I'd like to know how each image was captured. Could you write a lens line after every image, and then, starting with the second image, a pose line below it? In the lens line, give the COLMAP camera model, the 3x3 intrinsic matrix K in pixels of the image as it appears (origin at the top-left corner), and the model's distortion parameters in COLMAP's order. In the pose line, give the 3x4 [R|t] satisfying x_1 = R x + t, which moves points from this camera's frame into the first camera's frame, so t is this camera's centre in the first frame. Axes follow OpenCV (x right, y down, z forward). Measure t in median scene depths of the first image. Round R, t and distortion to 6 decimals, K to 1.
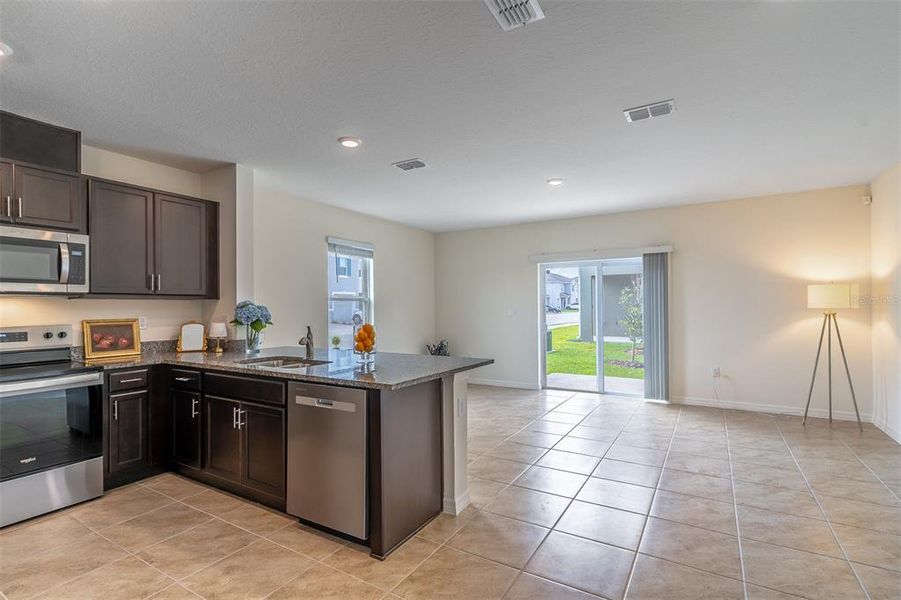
lens RADIAL K [[430.6, 0, 443.7], [0, 430.6, 303.1], [0, 0, 1]] dist [0.005086, -0.001011]
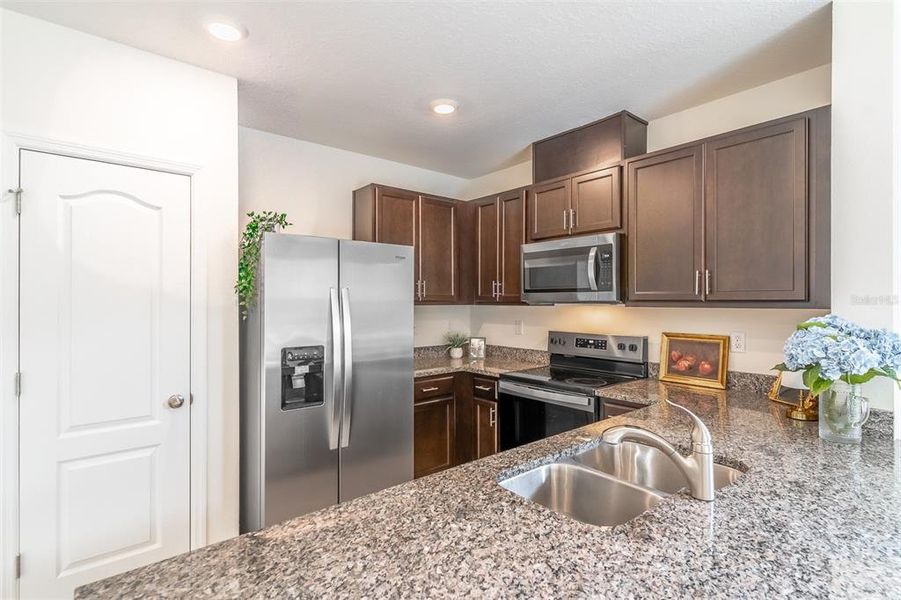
lens RADIAL K [[430.6, 0, 449.6], [0, 430.6, 301.2], [0, 0, 1]] dist [0.005086, -0.001011]
pose [[-0.324404, 0.007709, -0.945887, 0.062167], [0.011908, 0.999921, 0.004066, -0.024500], [0.945844, -0.009945, -0.324470, 0.783351]]
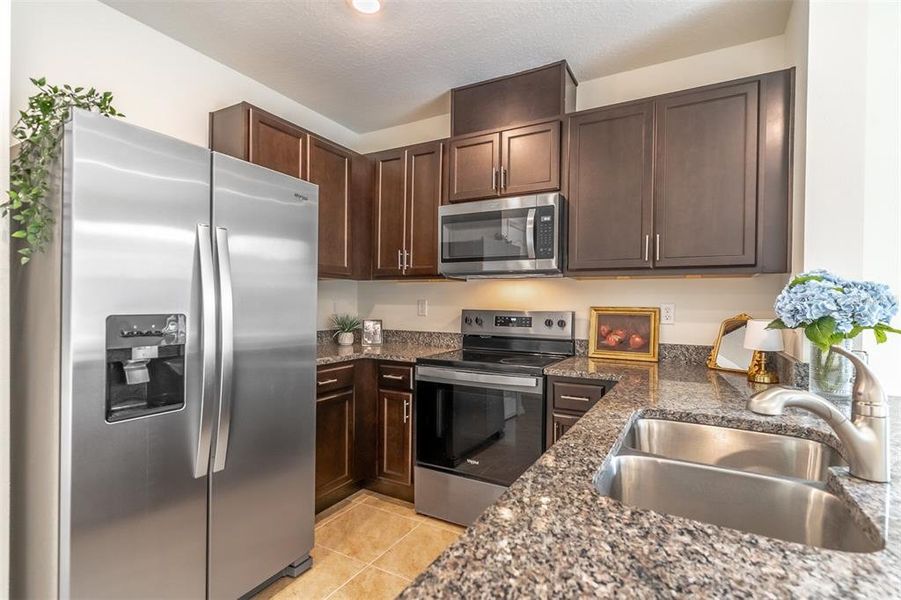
lens RADIAL K [[430.6, 0, 450.8], [0, 430.6, 303.4], [0, 0, 1]] dist [0.005086, -0.001011]
pose [[0.041083, 0.009924, -0.999106, -0.064446], [-0.004707, 0.999941, 0.009739, 0.024061], [0.999145, 0.004303, 0.041127, 0.635793]]
